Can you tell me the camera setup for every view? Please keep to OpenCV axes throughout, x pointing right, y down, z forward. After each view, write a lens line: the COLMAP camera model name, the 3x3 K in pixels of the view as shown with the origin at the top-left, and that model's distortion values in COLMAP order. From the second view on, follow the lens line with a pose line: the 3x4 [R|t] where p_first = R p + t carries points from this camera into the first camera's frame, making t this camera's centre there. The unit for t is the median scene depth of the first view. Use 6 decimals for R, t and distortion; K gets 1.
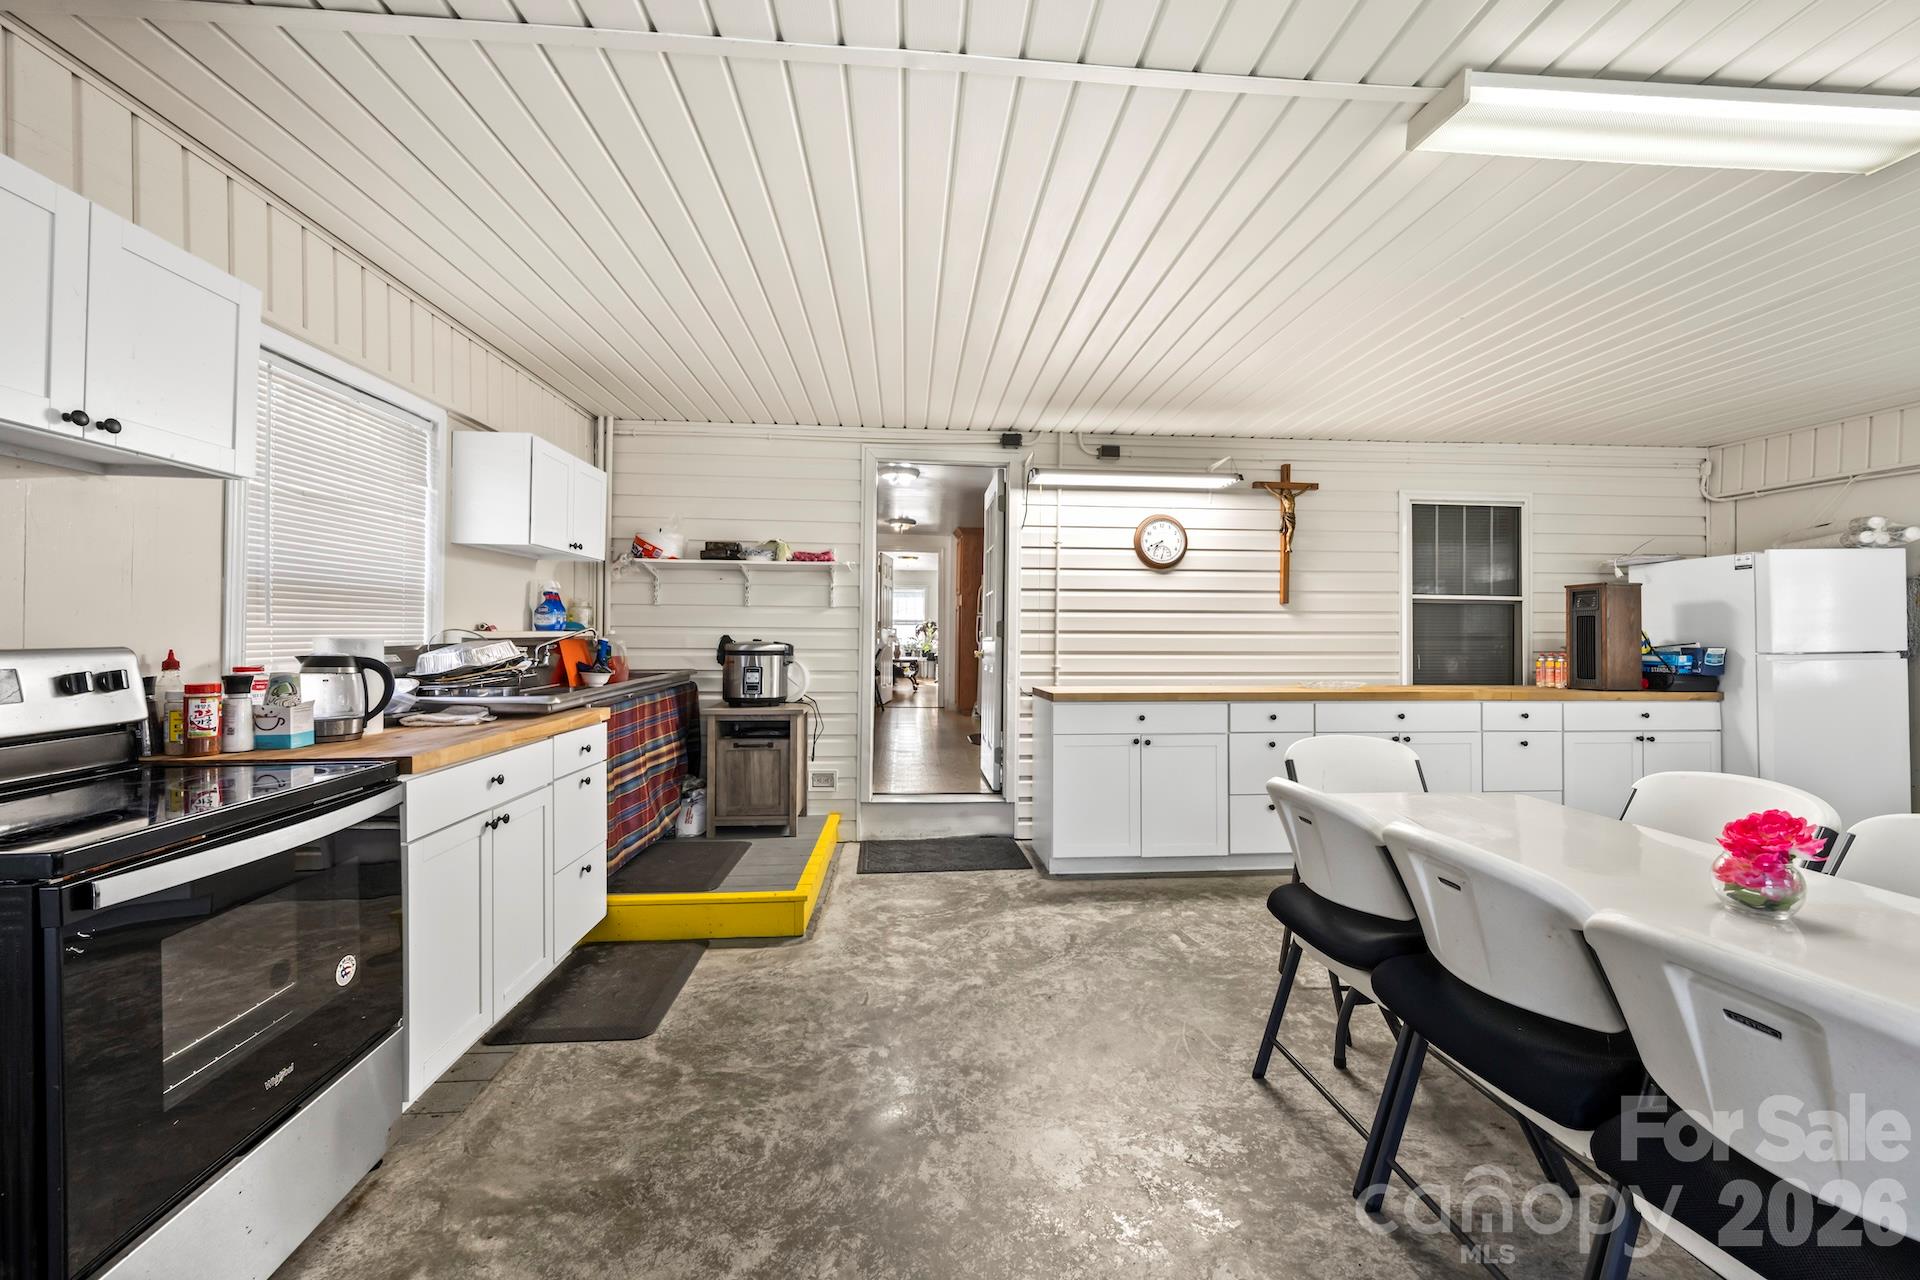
lens RADIAL K [[764.6, 0, 967.6], [0, 764.6, 633.6], [0, 0, 1]] dist [-0.004512, 0.000179]
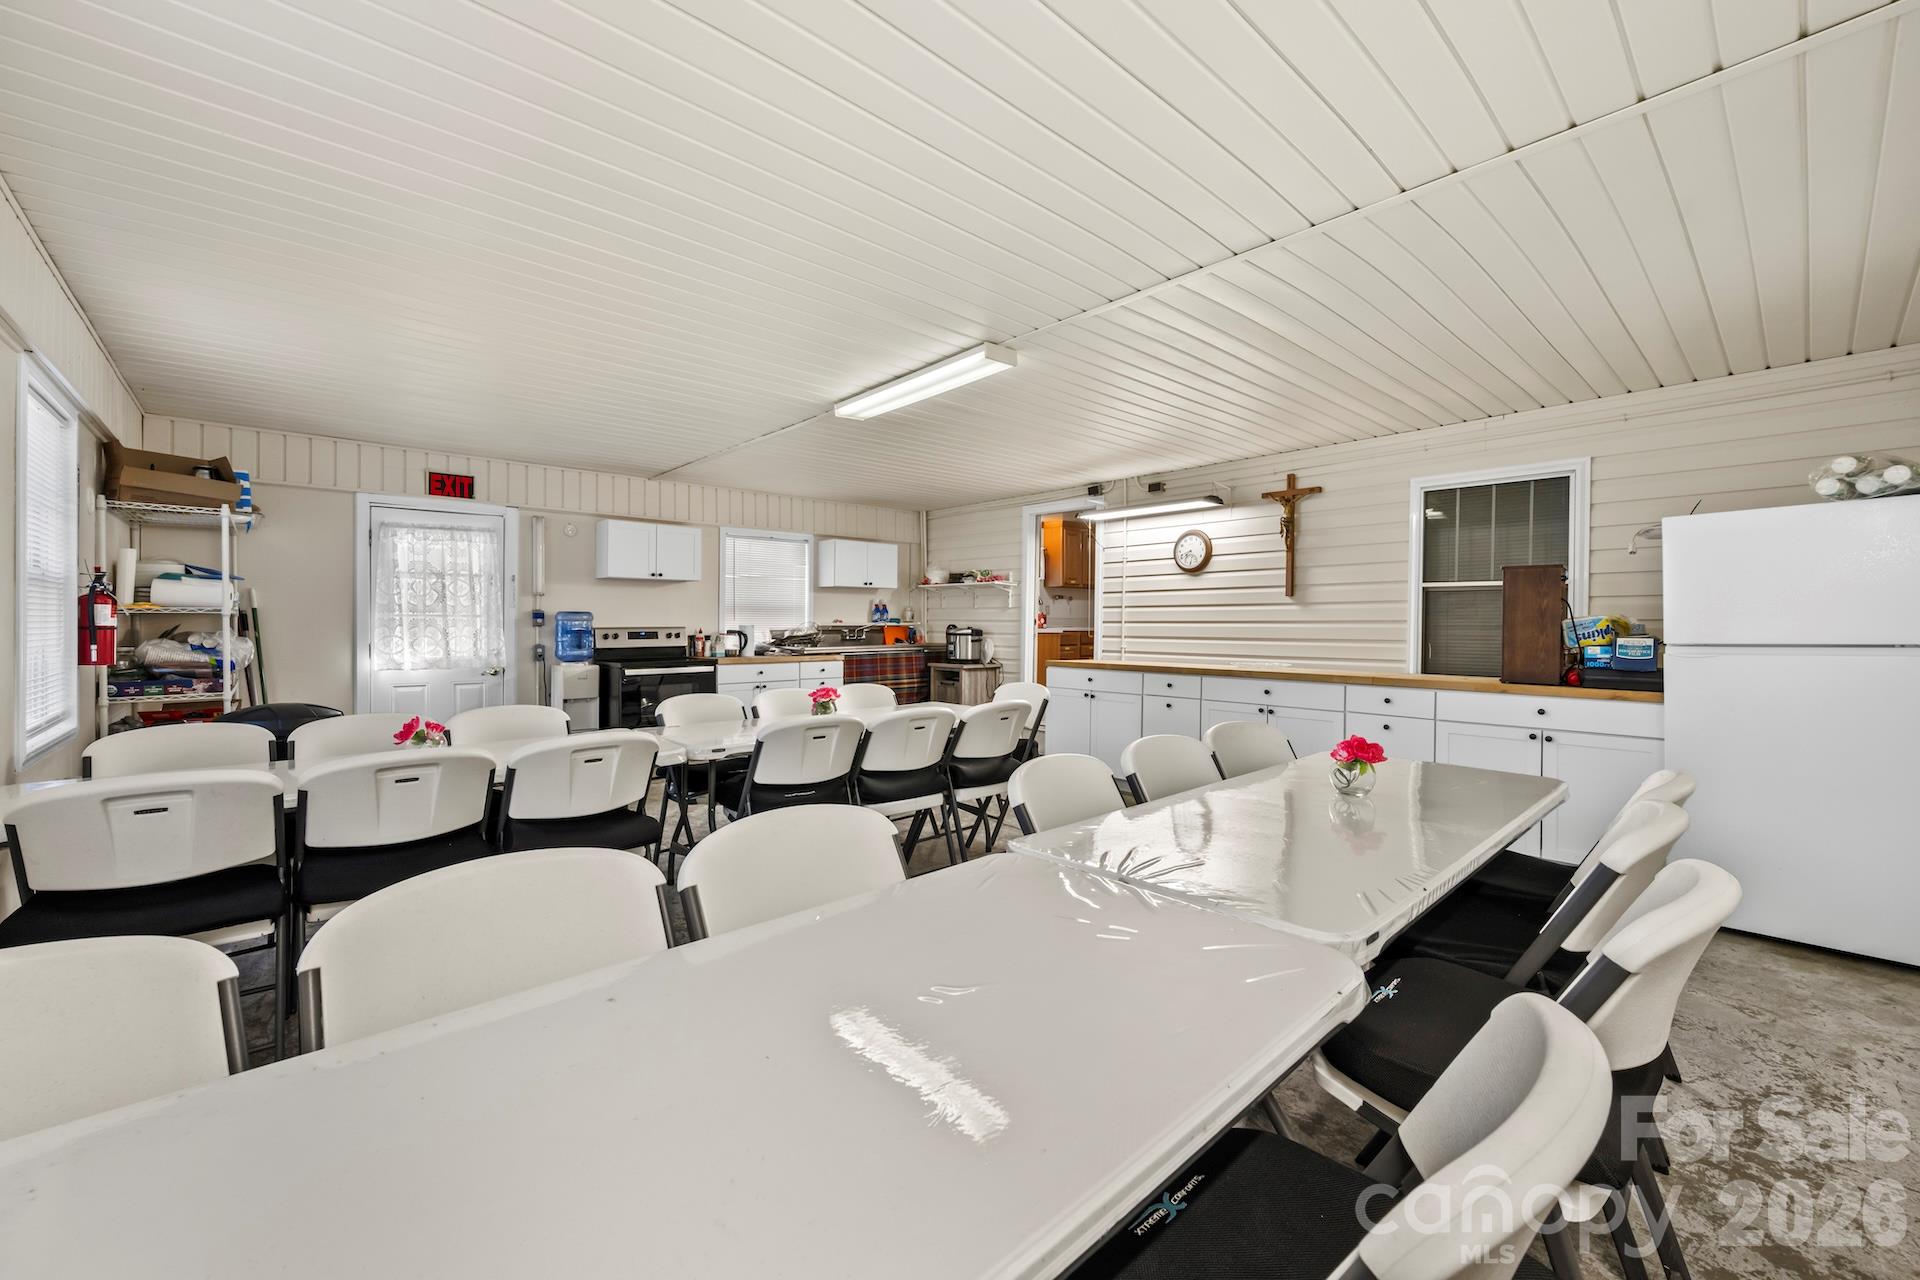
lens RADIAL K [[764.6, 0, 967.8], [0, 764.6, 633.7], [0, 0, 1]] dist [-0.004512, 0.000179]
pose [[0.608018, 0.007800, -0.793885, 1.035162], [0.000445, 0.999948, 0.010165, 0.004688], [0.793923, -0.006534, 0.607983, -0.077971]]
